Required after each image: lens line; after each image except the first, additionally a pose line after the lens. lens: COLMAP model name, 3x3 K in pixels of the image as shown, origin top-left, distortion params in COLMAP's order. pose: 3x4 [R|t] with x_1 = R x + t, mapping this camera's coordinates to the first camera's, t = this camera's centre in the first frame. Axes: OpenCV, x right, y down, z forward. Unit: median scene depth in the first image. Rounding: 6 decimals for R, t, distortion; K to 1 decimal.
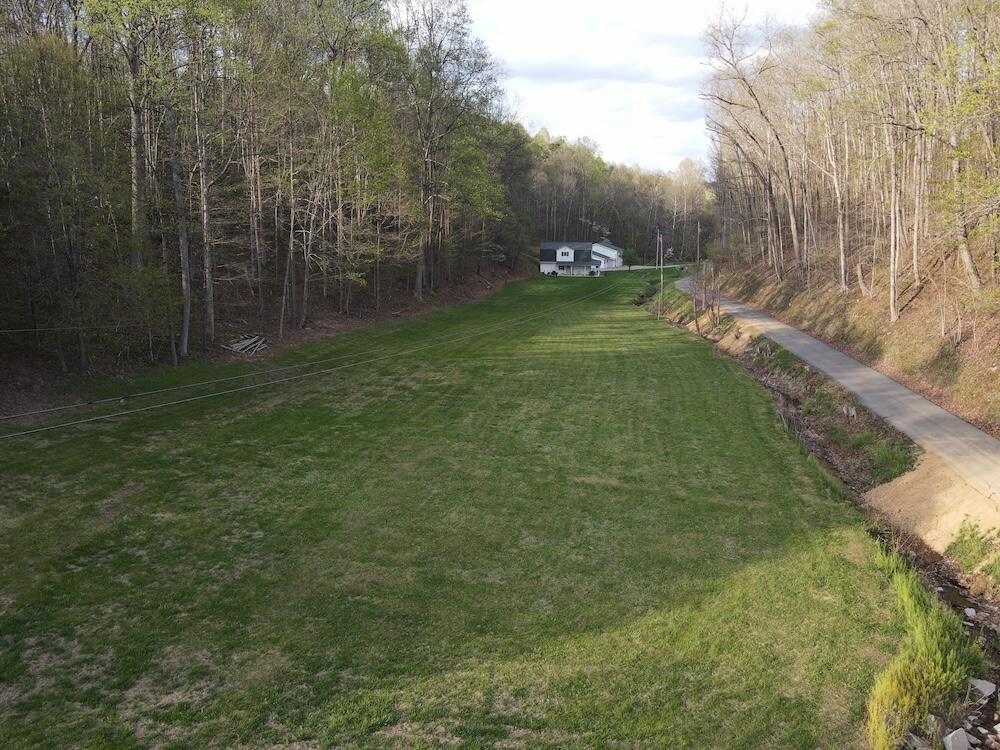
lens RADIAL K [[738.2, 0, 500.0], [0, 738.2, 375.0], [0, 0, 1]] dist [-0.010758, -0.003675]
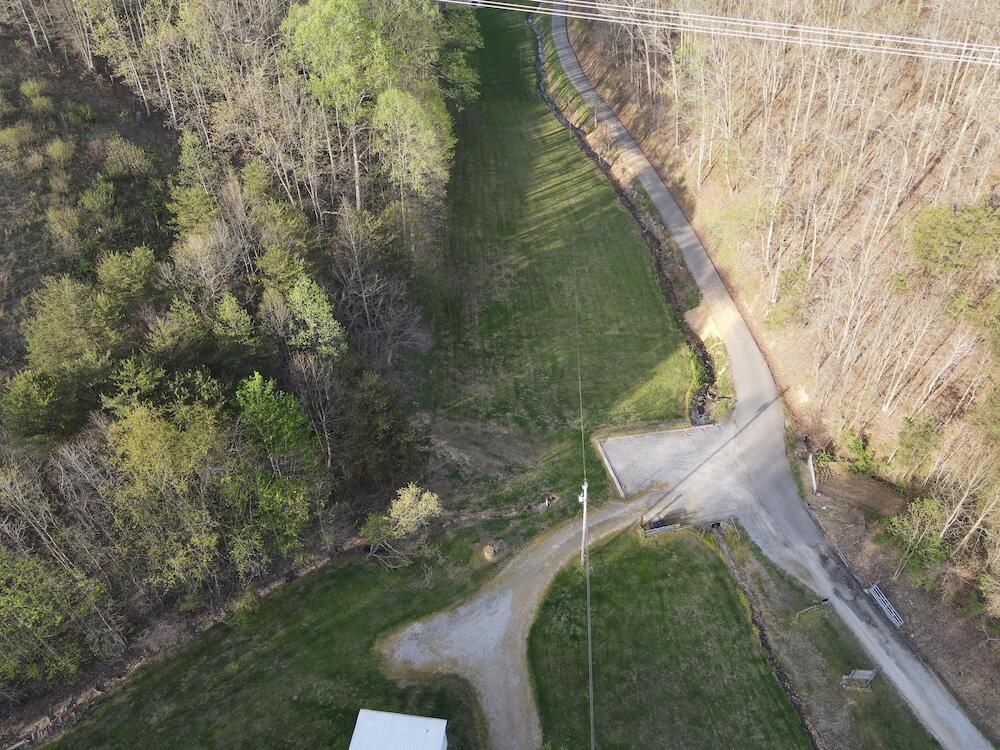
lens RADIAL K [[738.2, 0, 500.0], [0, 738.2, 375.0], [0, 0, 1]] dist [-0.010758, -0.003675]
pose [[0.963750, -0.195334, 0.181741, -0.521043], [0.072024, 0.846357, 0.527723, -0.774761], [-0.256900, -0.495504, 0.829746, -0.905721]]
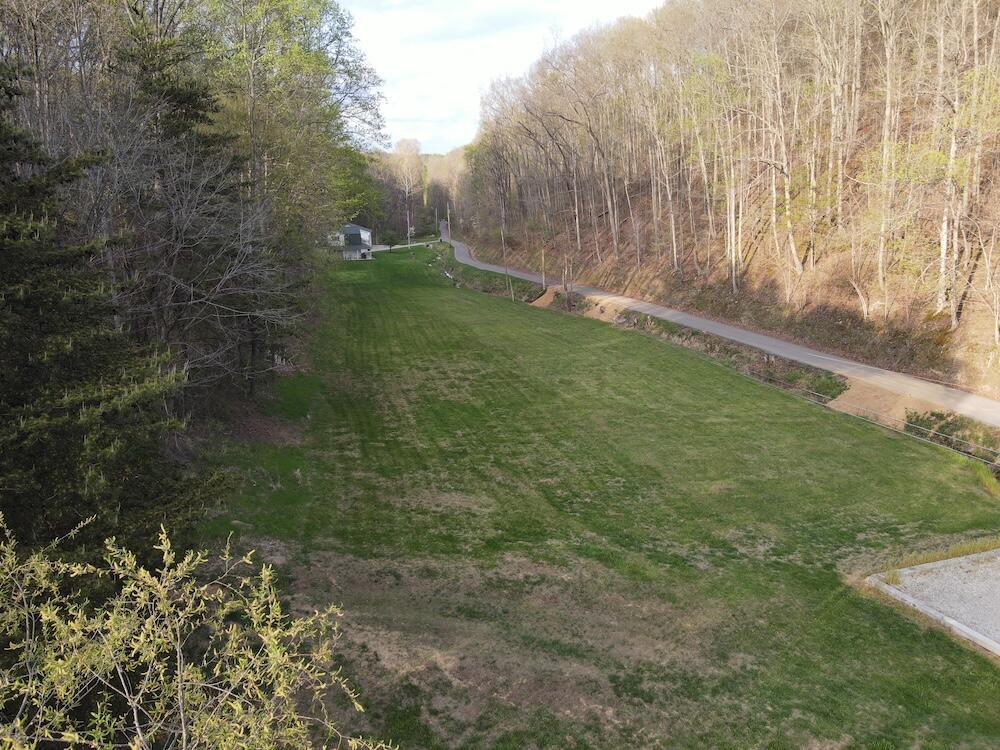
lens RADIAL K [[738.2, 0, 500.0], [0, 738.2, 375.0], [0, 0, 1]] dist [-0.010758, -0.003675]
pose [[0.905297, -0.112939, 0.409489, -0.455207], [0.096835, 0.993495, 0.059927, -0.043369], [-0.413594, -0.014599, 0.910345, -0.105284]]
